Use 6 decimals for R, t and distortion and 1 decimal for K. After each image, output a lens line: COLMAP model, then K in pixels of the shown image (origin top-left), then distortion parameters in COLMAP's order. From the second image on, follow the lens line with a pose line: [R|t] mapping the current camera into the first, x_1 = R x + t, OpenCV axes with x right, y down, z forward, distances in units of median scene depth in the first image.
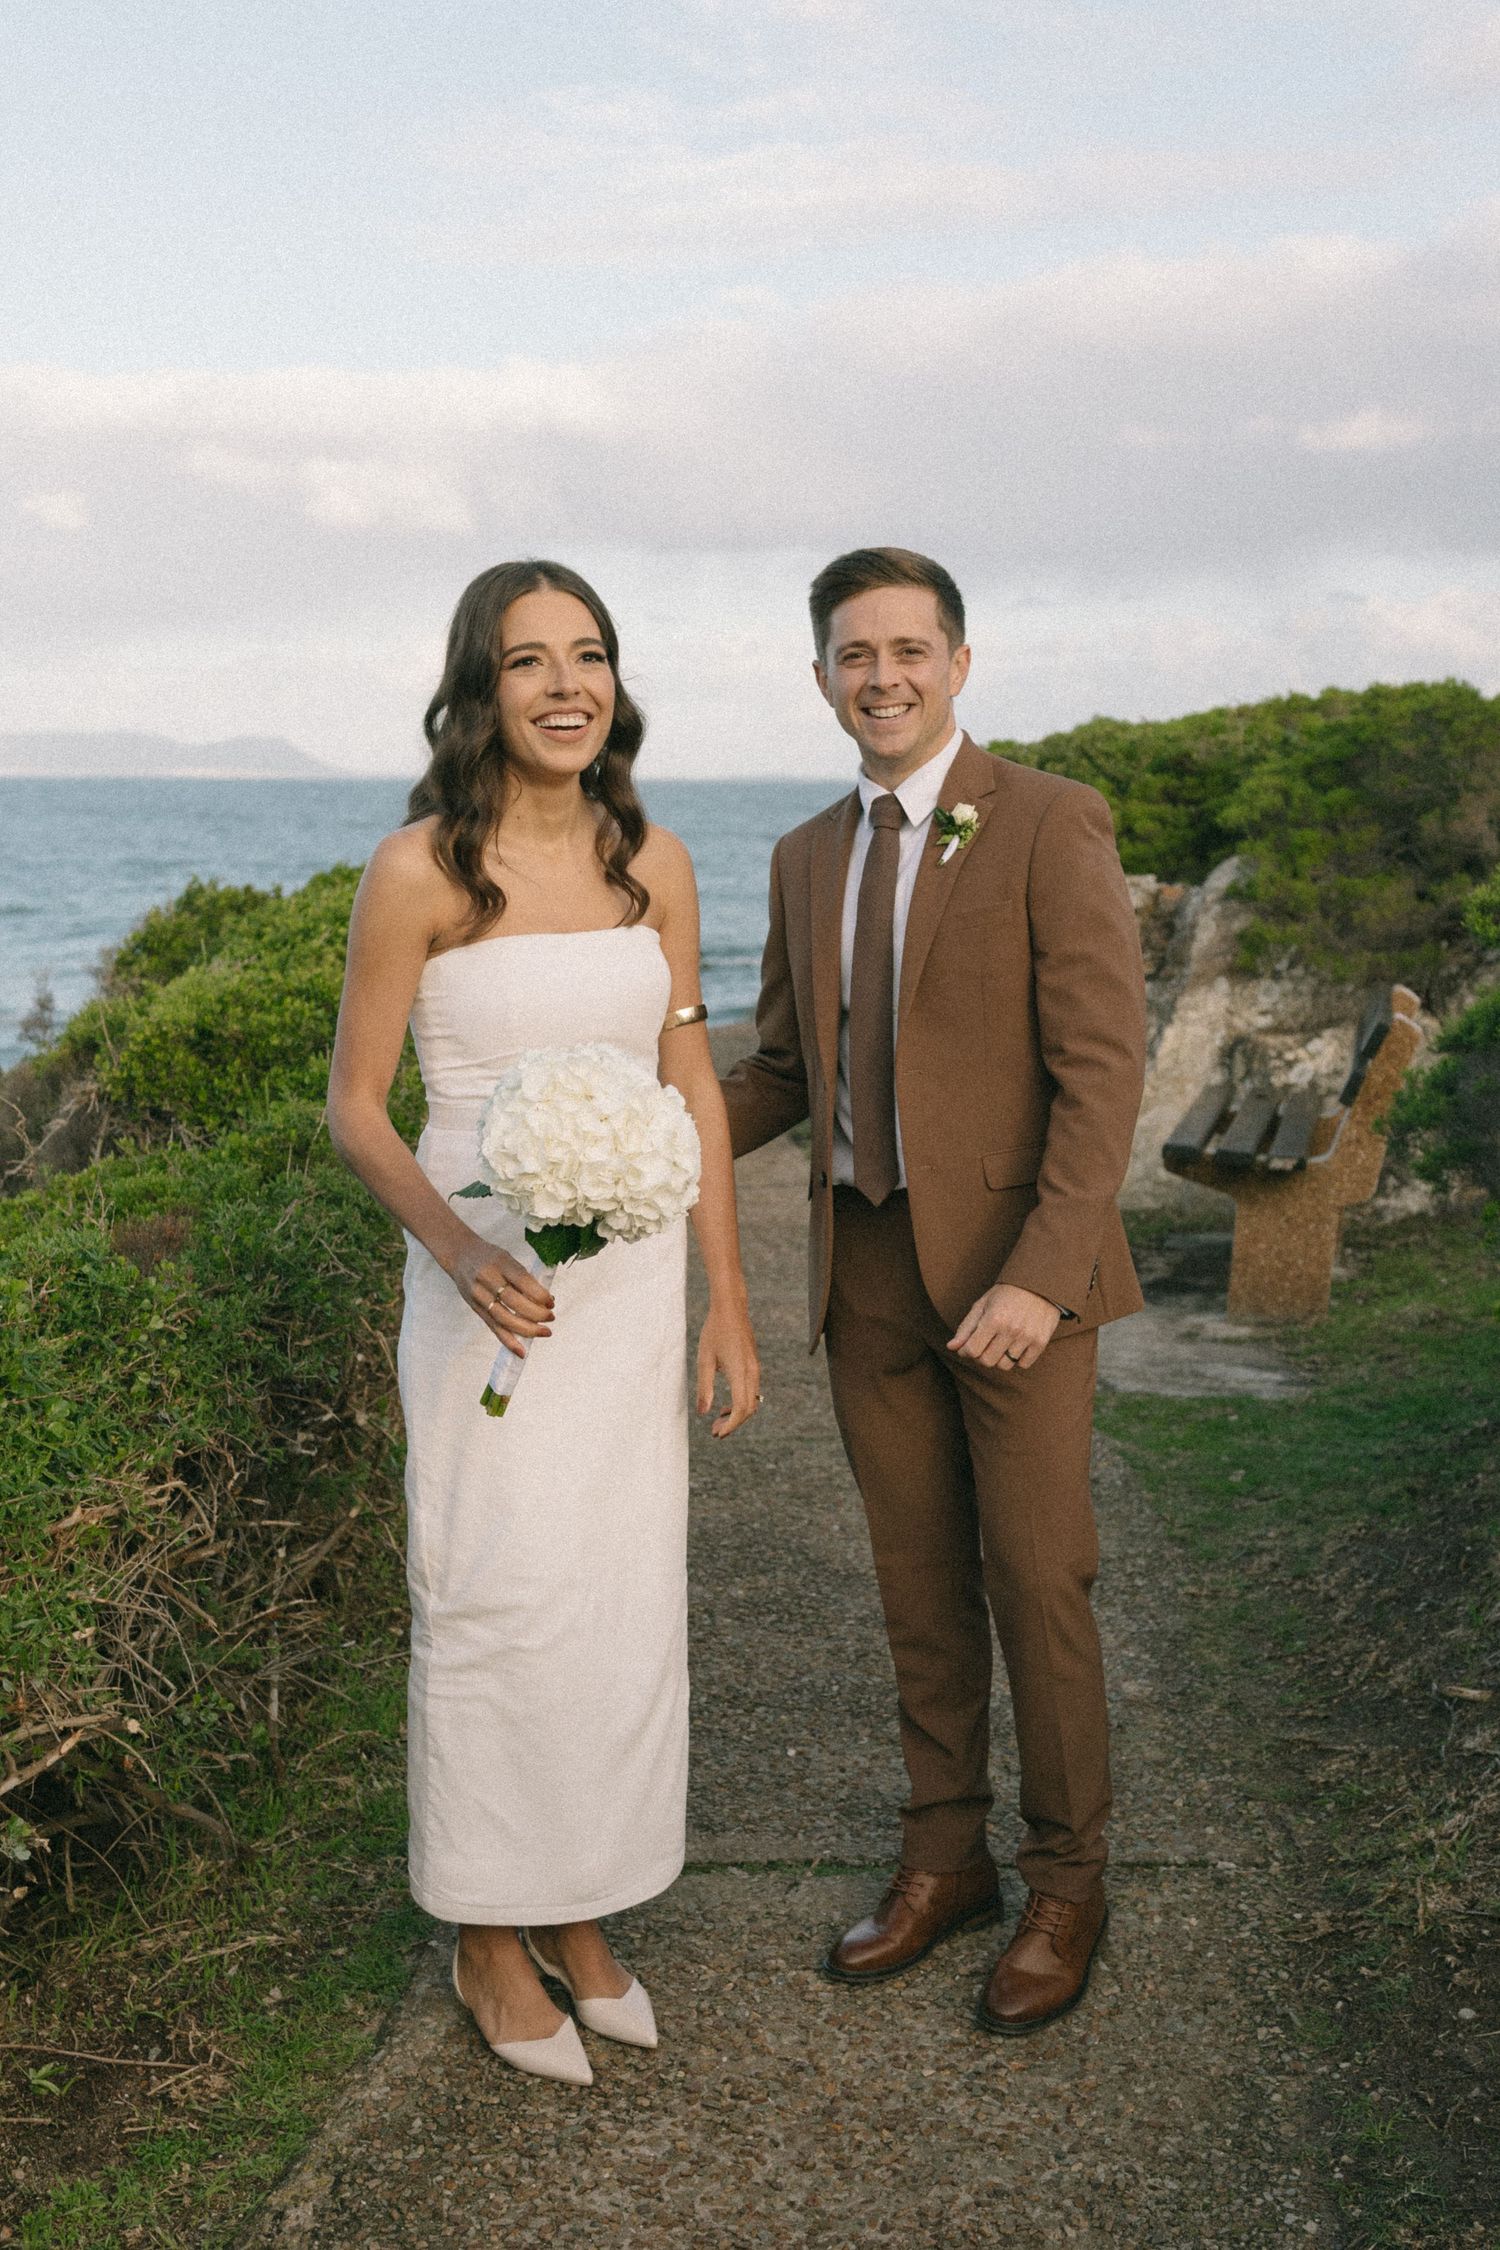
lens RADIAL K [[2260.8, 0, 864.8], [0, 2260.8, 1083.6], [0, 0, 1]] dist [-0.001541, -0.030411]
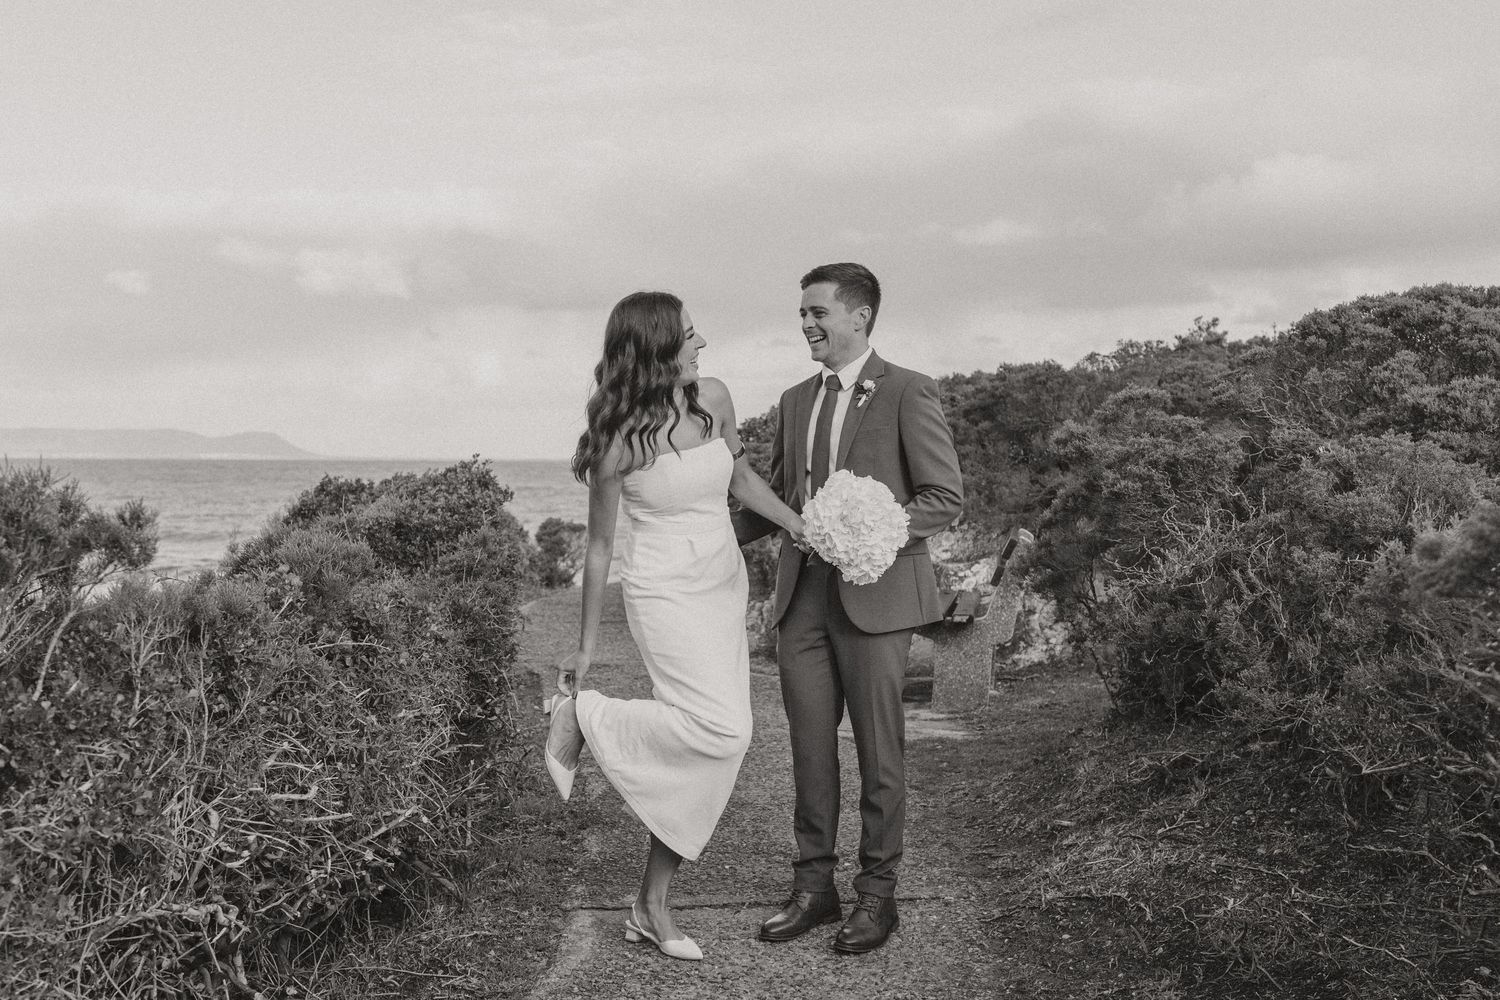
lens RADIAL K [[1507.2, 0, 753.9], [0, 1507.2, 473.0], [0, 0, 1]] dist [-0.001541, -0.030411]
pose [[0.998501, -0.009005, 0.053984, -0.049842], [0.015487, 0.992545, -0.120894, 0.074237], [-0.052493, 0.121549, 0.991196, -0.223174]]
